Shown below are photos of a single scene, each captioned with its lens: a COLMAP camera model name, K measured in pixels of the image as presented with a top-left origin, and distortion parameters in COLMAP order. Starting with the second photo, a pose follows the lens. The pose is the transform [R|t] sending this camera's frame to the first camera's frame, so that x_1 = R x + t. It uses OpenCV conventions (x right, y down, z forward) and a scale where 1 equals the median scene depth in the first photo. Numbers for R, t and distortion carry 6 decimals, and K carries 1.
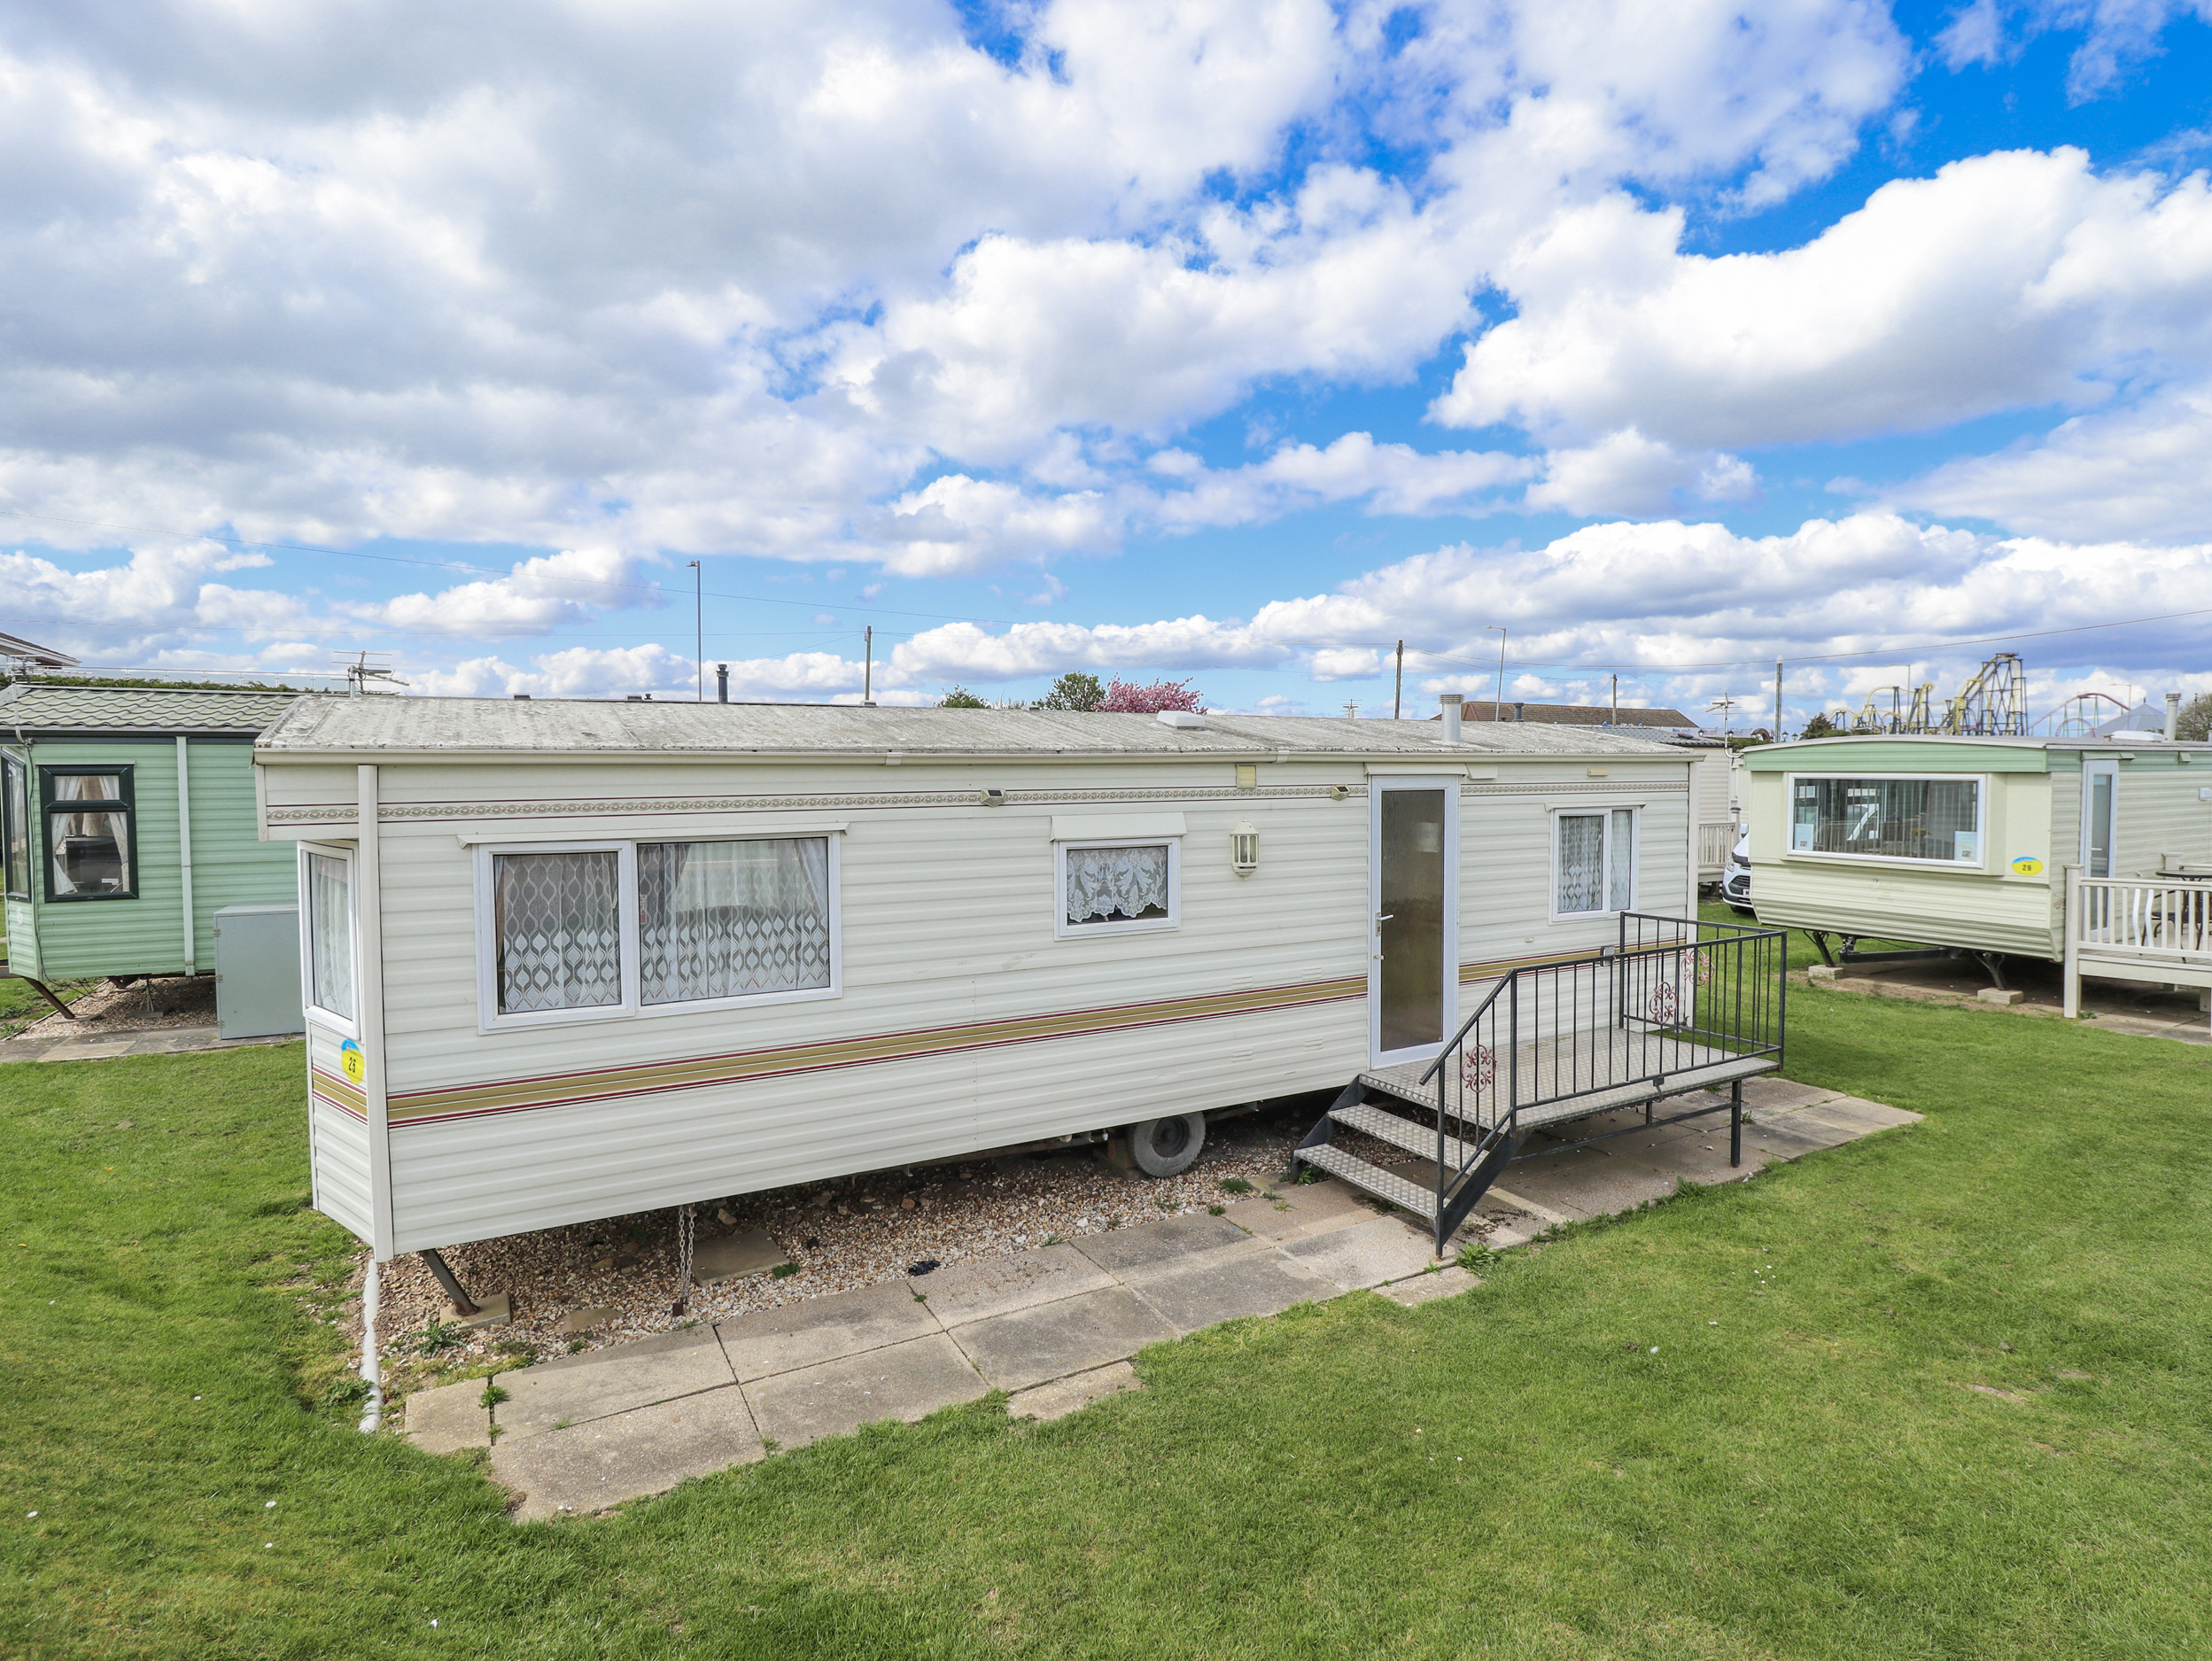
lens RADIAL K [[1153.7, 0, 1123.3], [0, 1153.7, 815.4], [0, 0, 1]] dist [0.002137, -0.013760]
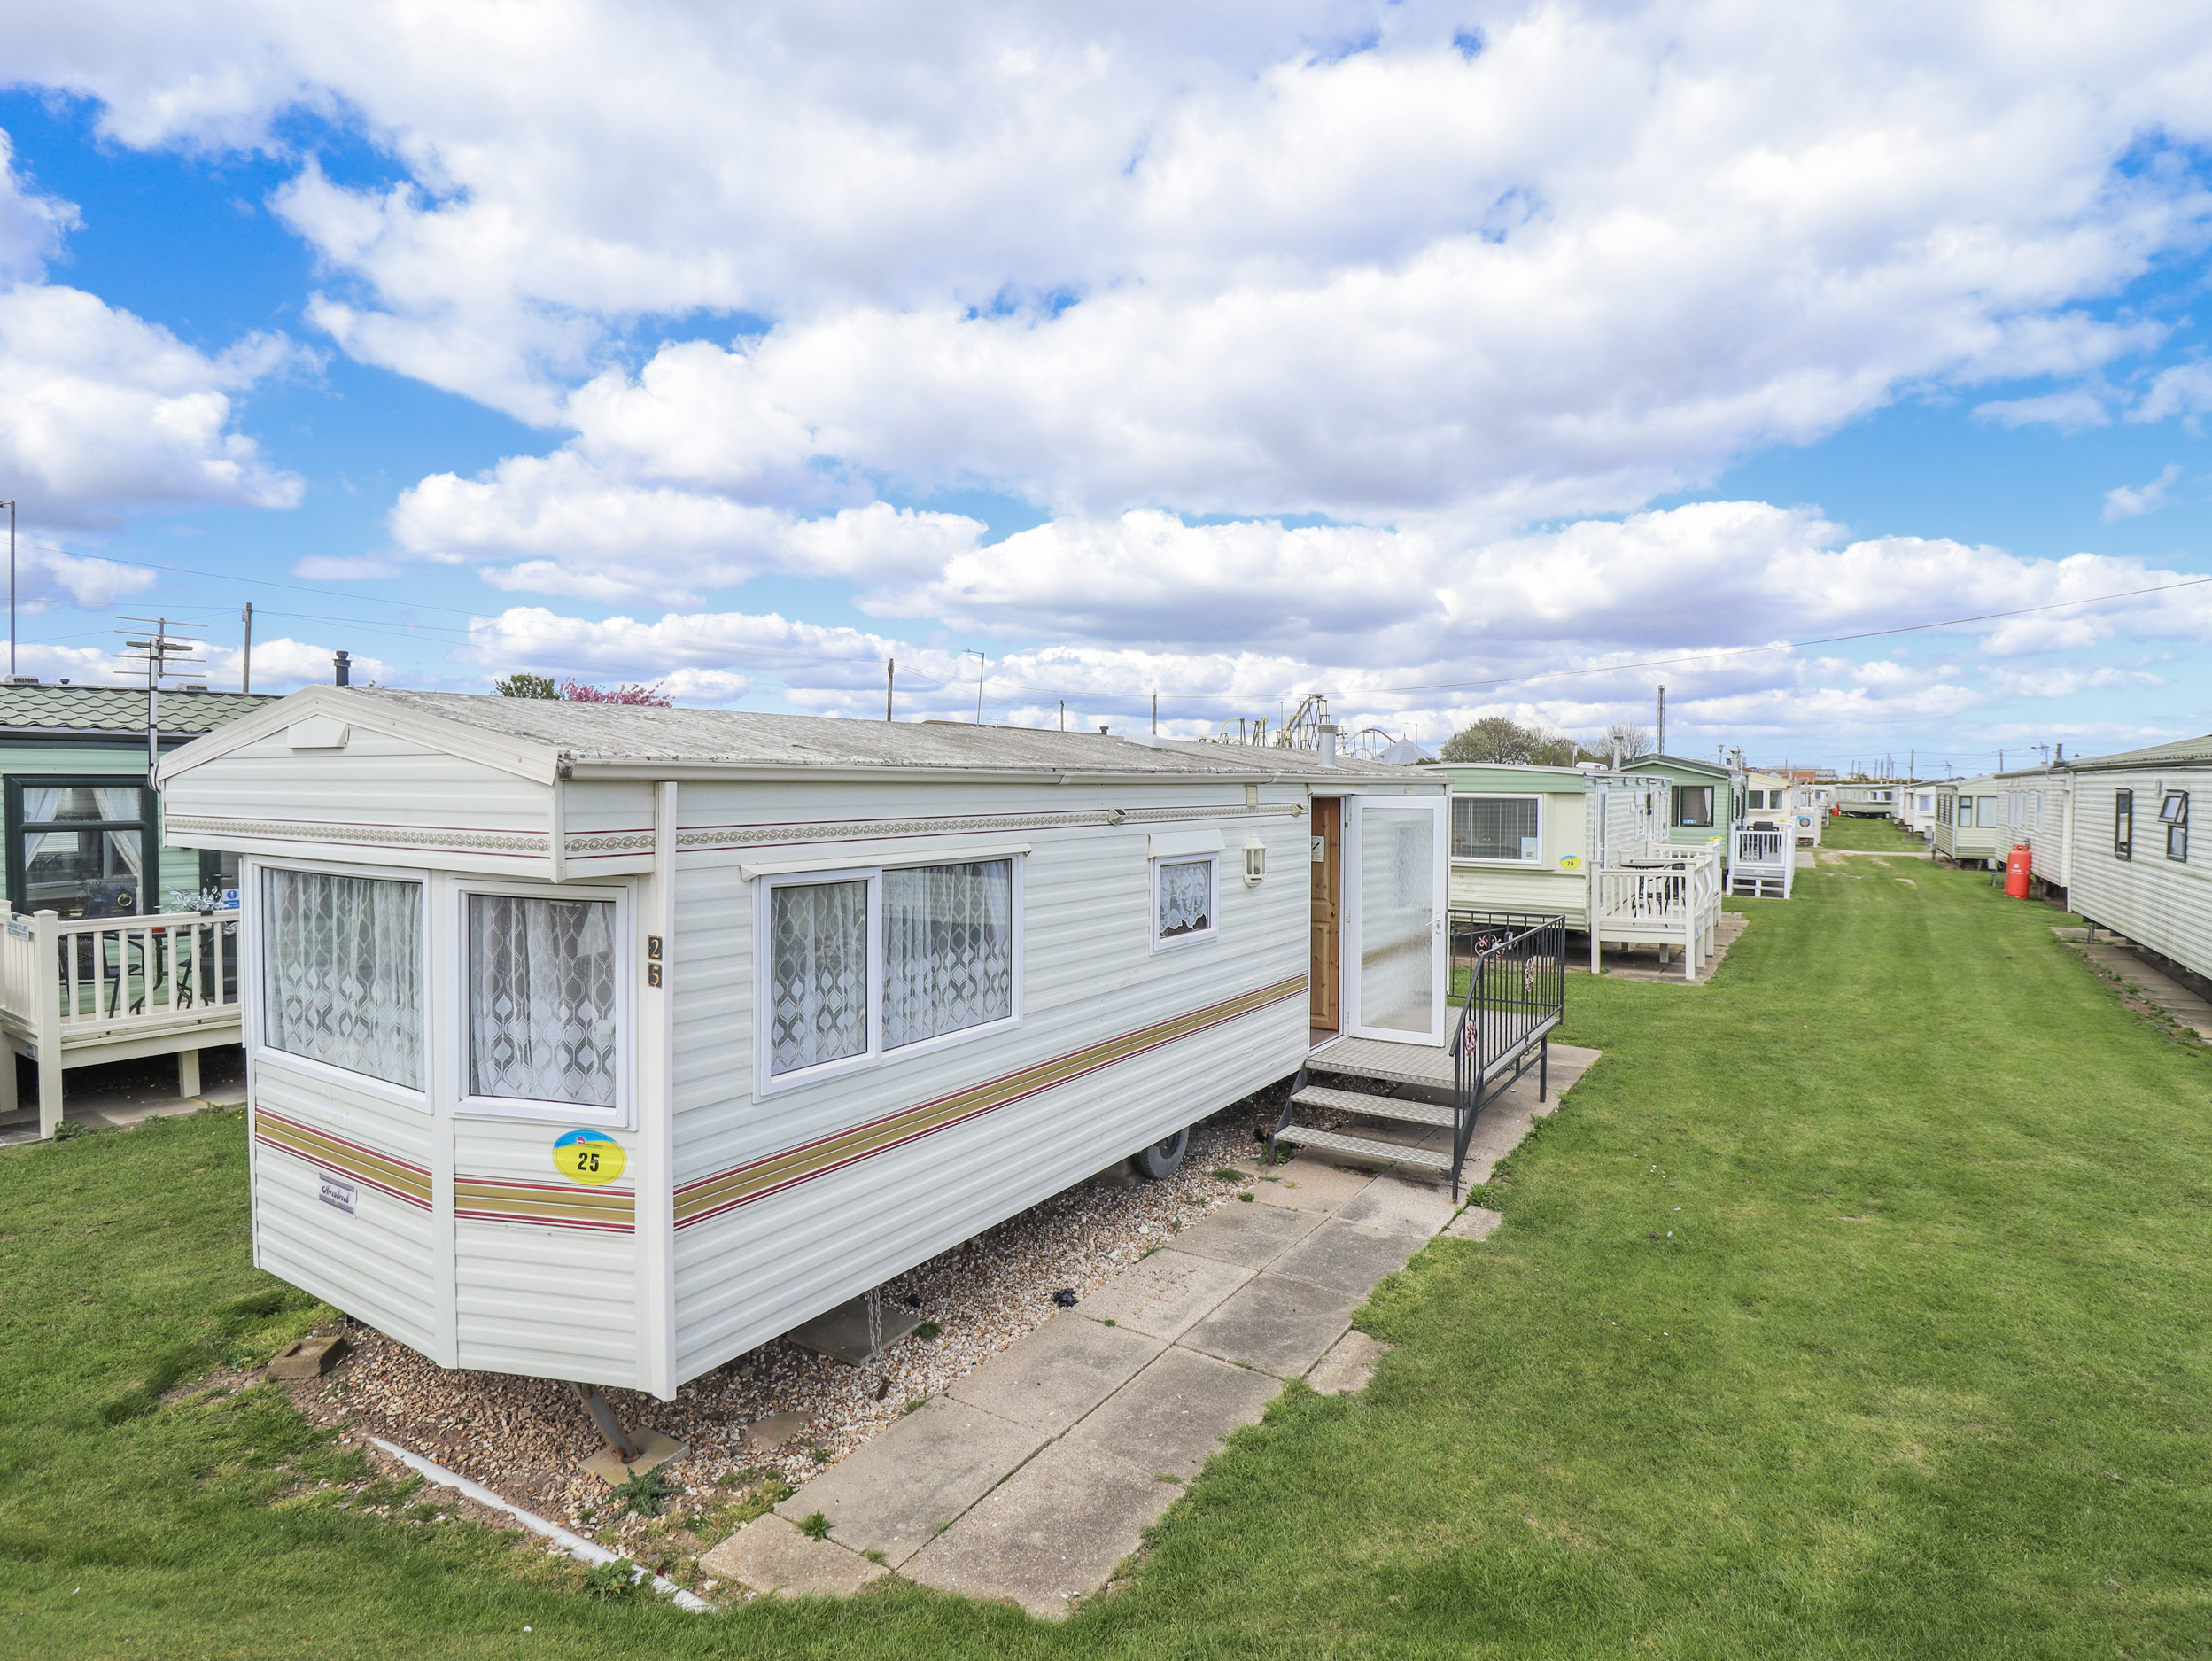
lens RADIAL K [[1153.7, 0, 1123.3], [0, 1153.7, 815.4], [0, 0, 1]] dist [0.002137, -0.013760]
pose [[0.881522, -0.005533, 0.472110, -0.619124], [0.011992, 0.999871, -0.010674, -0.005815], [-0.471990, 0.015071, 0.881475, 0.113642]]
